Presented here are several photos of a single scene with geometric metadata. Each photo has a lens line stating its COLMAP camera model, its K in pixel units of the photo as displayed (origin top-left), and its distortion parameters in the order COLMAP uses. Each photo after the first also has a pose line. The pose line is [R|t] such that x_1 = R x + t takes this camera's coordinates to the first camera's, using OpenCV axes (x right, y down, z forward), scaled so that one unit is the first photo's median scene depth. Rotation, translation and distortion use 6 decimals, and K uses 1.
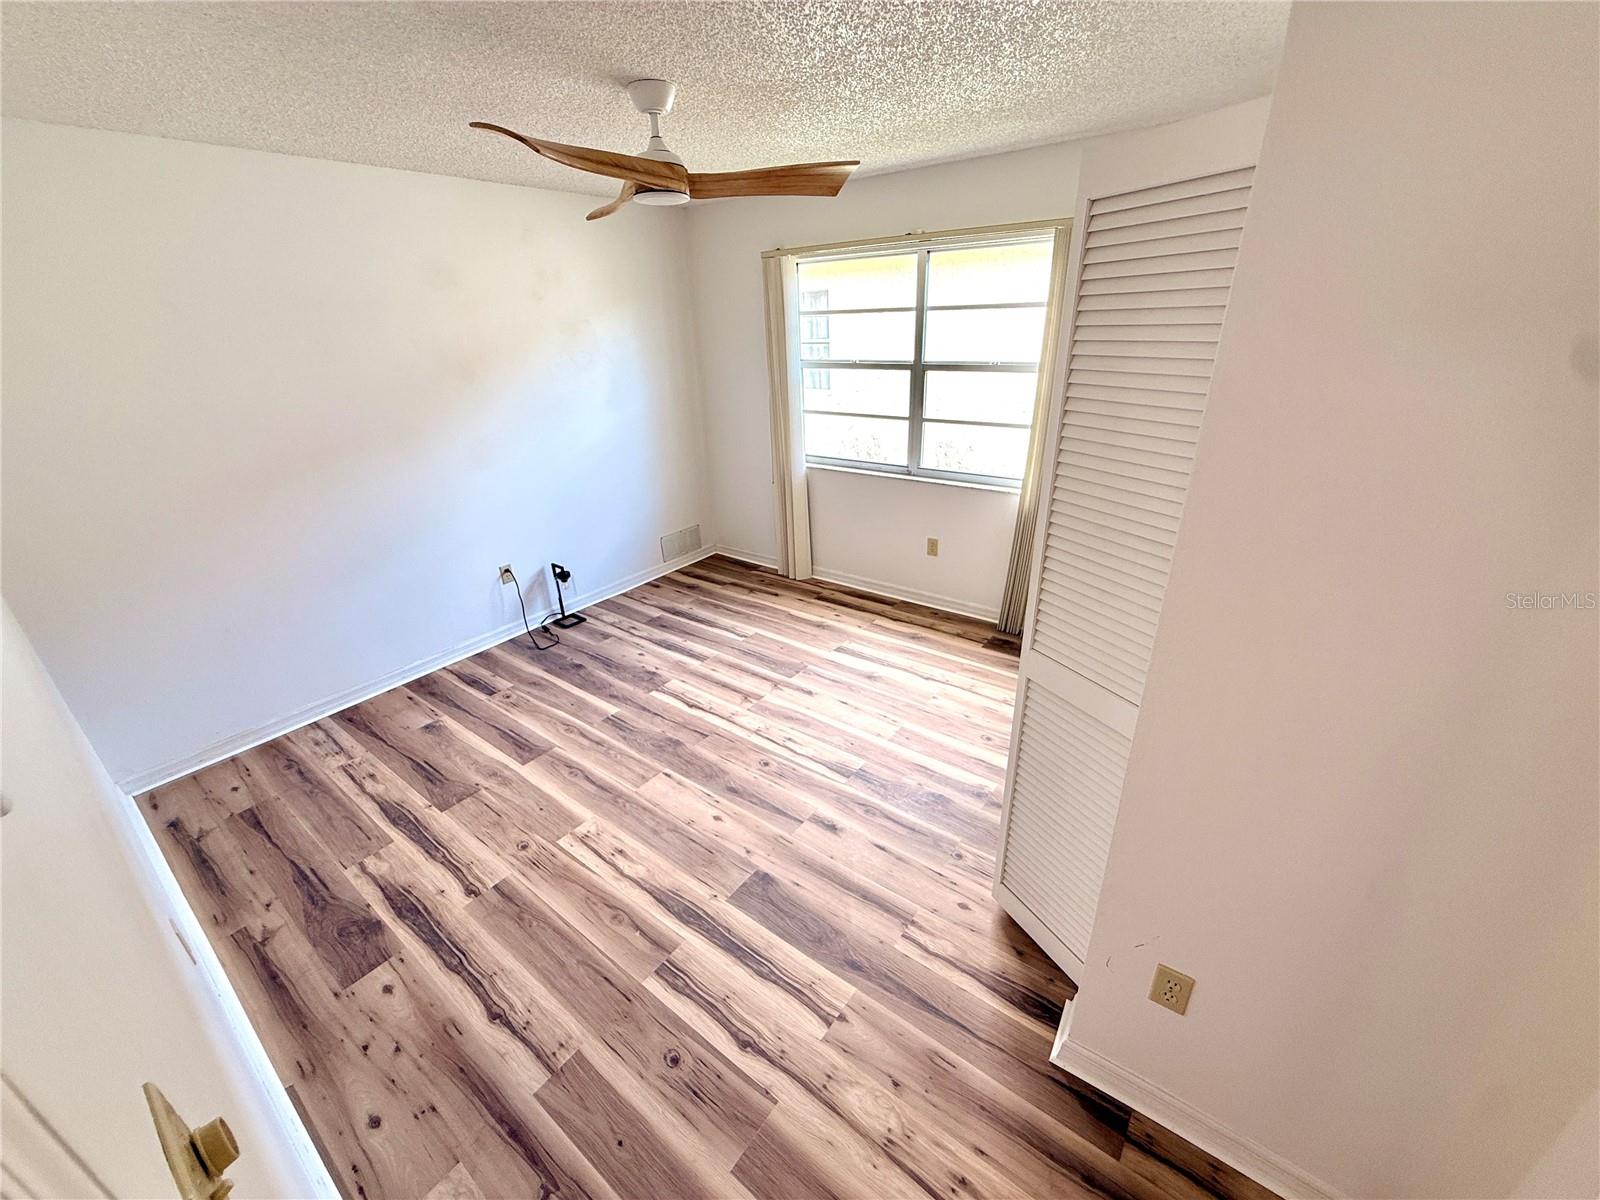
lens RADIAL K [[639.5, 0, 799.8], [0, 639.5, 599.7], [0, 0, 1]] dist [0.001665, 0.000085]
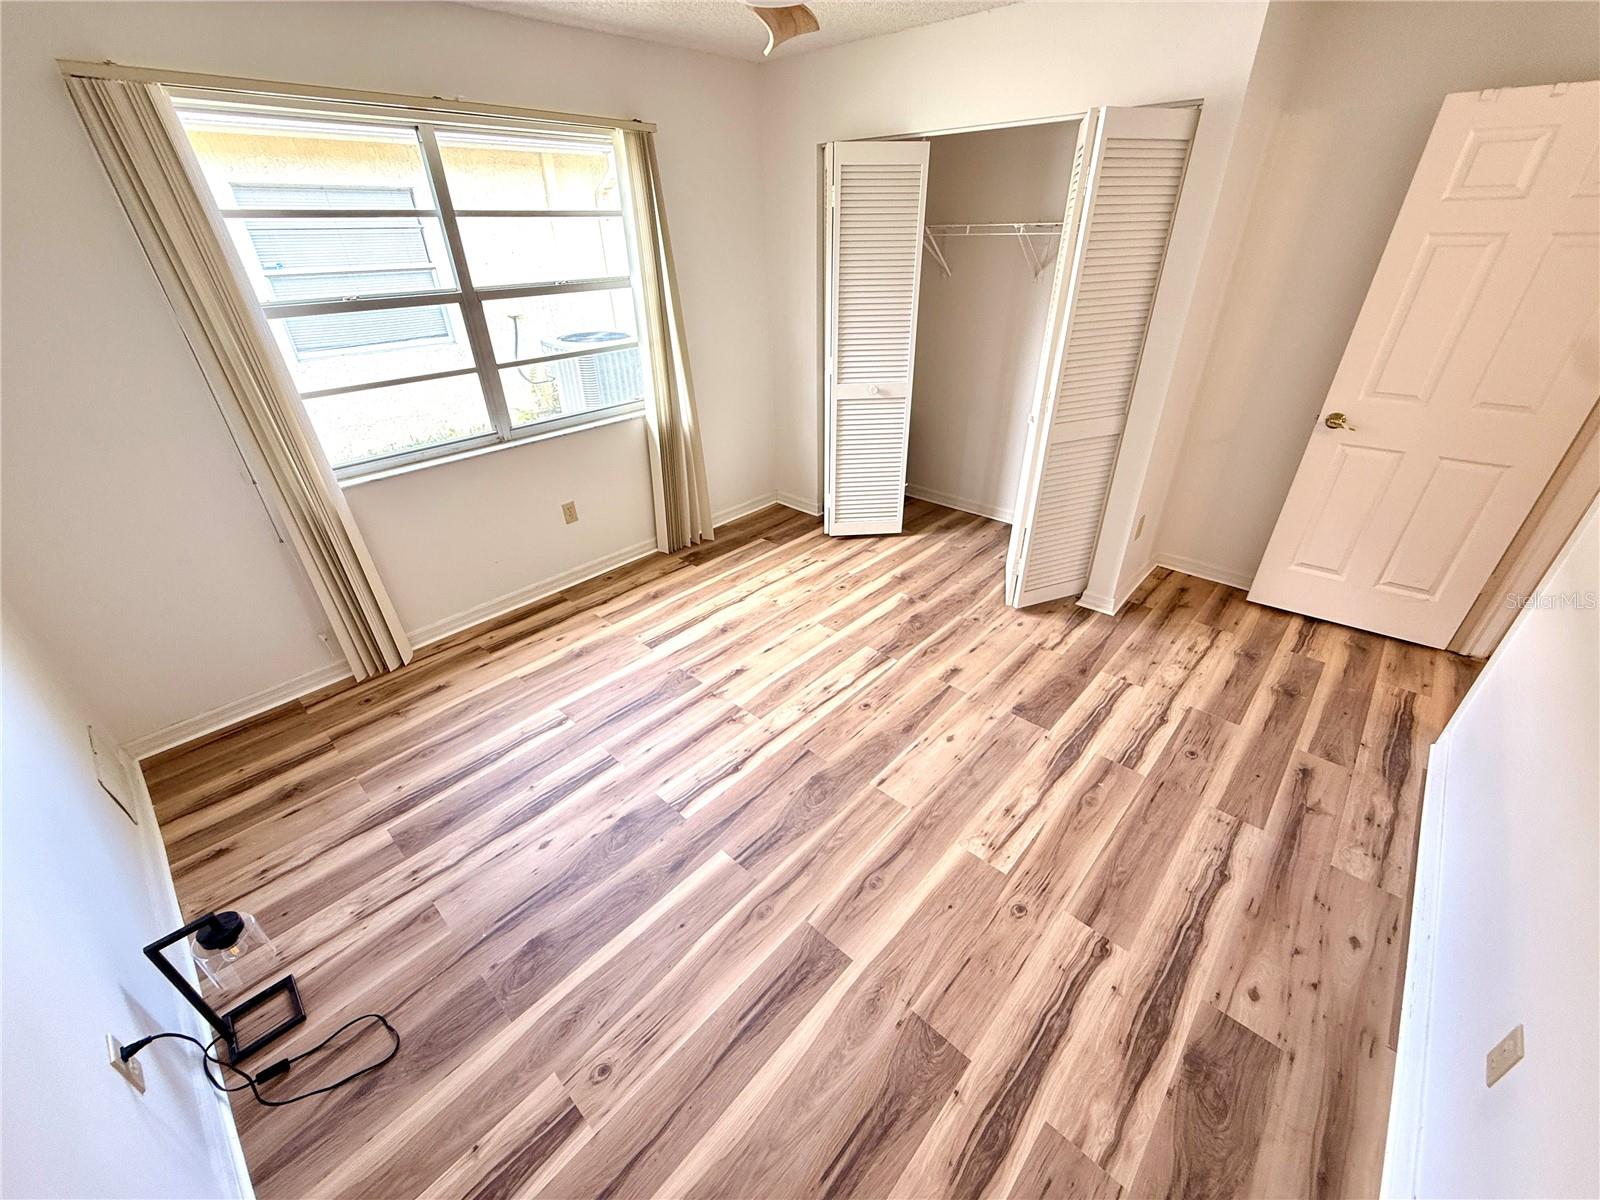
lens RADIAL K [[639.5, 0, 794.8], [0, 639.5, 601.6], [0, 0, 1]] dist [0.001665, 0.000085]
pose [[0.100238, -0.475955, 0.873739, -0.869474], [0.415280, 0.818026, 0.397964, -0.310295], [-0.904154, 0.322956, 0.279652, 0.824316]]
